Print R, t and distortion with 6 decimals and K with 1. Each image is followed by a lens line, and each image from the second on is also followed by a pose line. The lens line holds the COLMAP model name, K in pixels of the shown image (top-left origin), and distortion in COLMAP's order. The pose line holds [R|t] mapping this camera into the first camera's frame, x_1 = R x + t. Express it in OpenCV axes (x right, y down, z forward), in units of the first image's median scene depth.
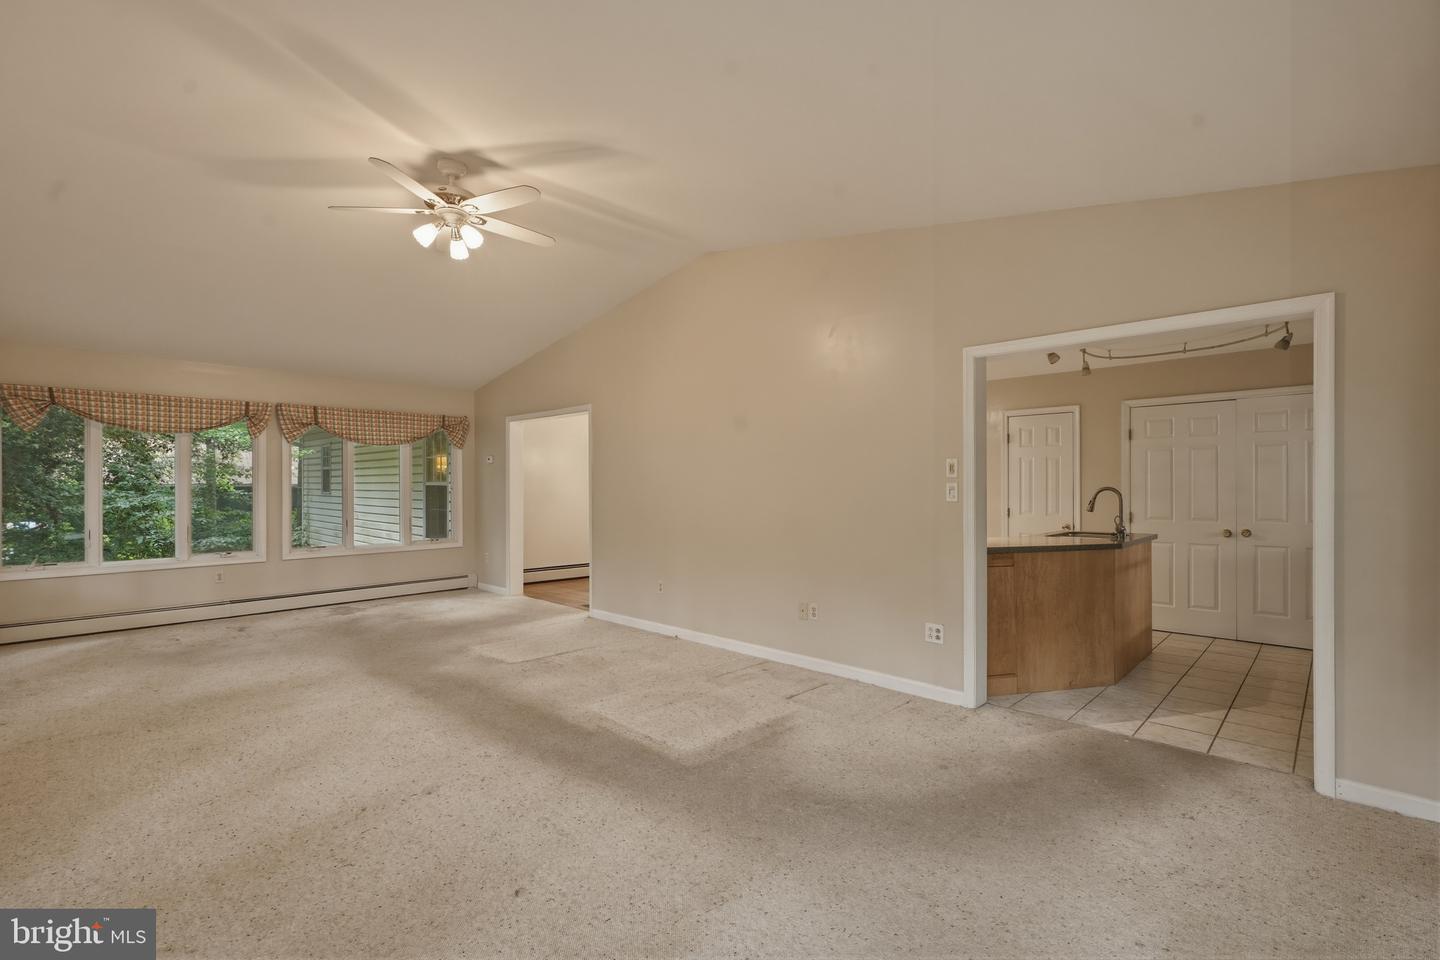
lens RADIAL K [[643.1, 0, 717.7], [0, 643.1, 481.8], [0, 0, 1]] dist [-0.001830, 0.000800]
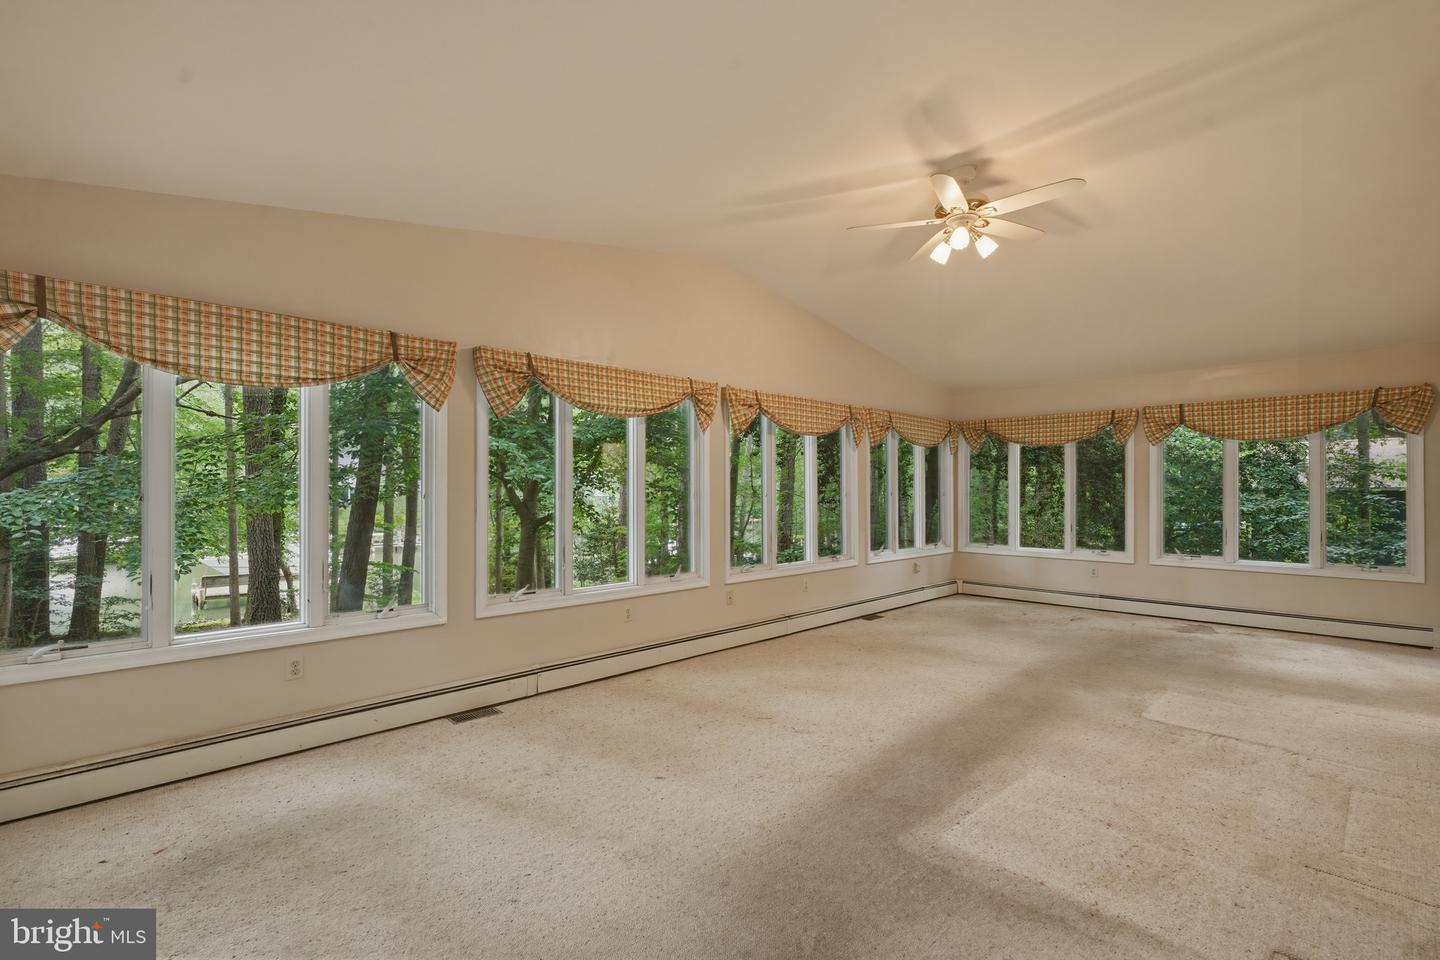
lens RADIAL K [[654.3, 0, 718.2], [0, 654.3, 485.4], [0, 0, 1]] dist [-0.001004, 0.000669]
pose [[-0.025691, -0.004301, -0.999661, 0.554551], [0.005045, 0.999977, -0.004432, 0.001834], [0.999657, -0.005157, -0.025669, 0.575208]]
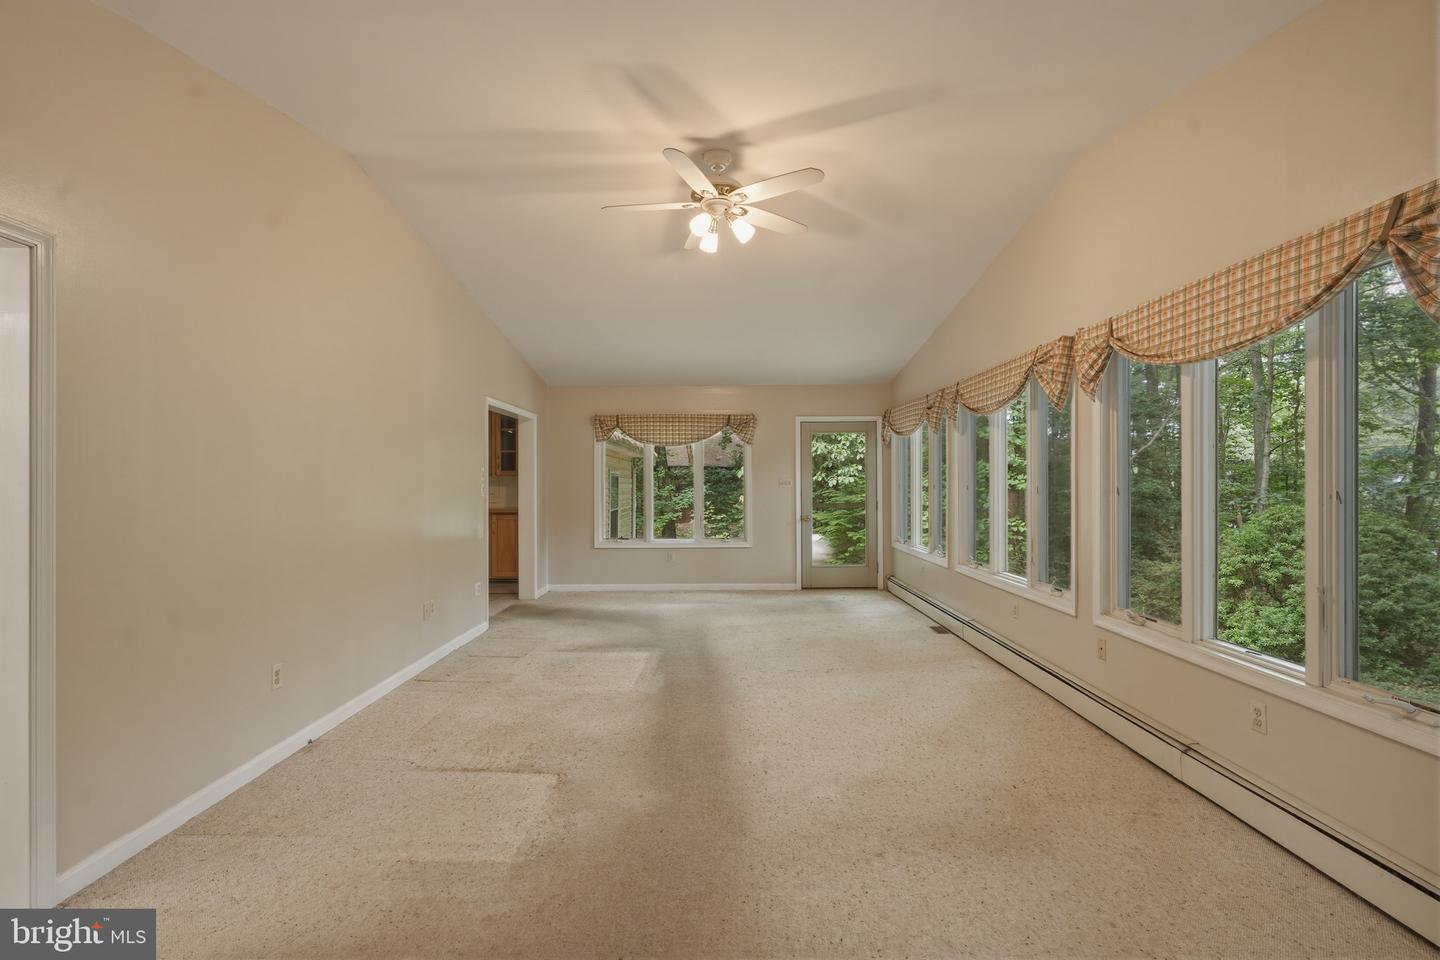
lens RADIAL K [[643.1, 0, 717.7], [0, 643.1, 481.8], [0, 0, 1]] dist [-0.001830, 0.000800]
pose [[-0.693194, 0.004671, 0.720735, -0.988196], [0.001680, 0.999987, -0.004864, 0.004873], [-0.720749, -0.002161, -0.693193, 1.492884]]
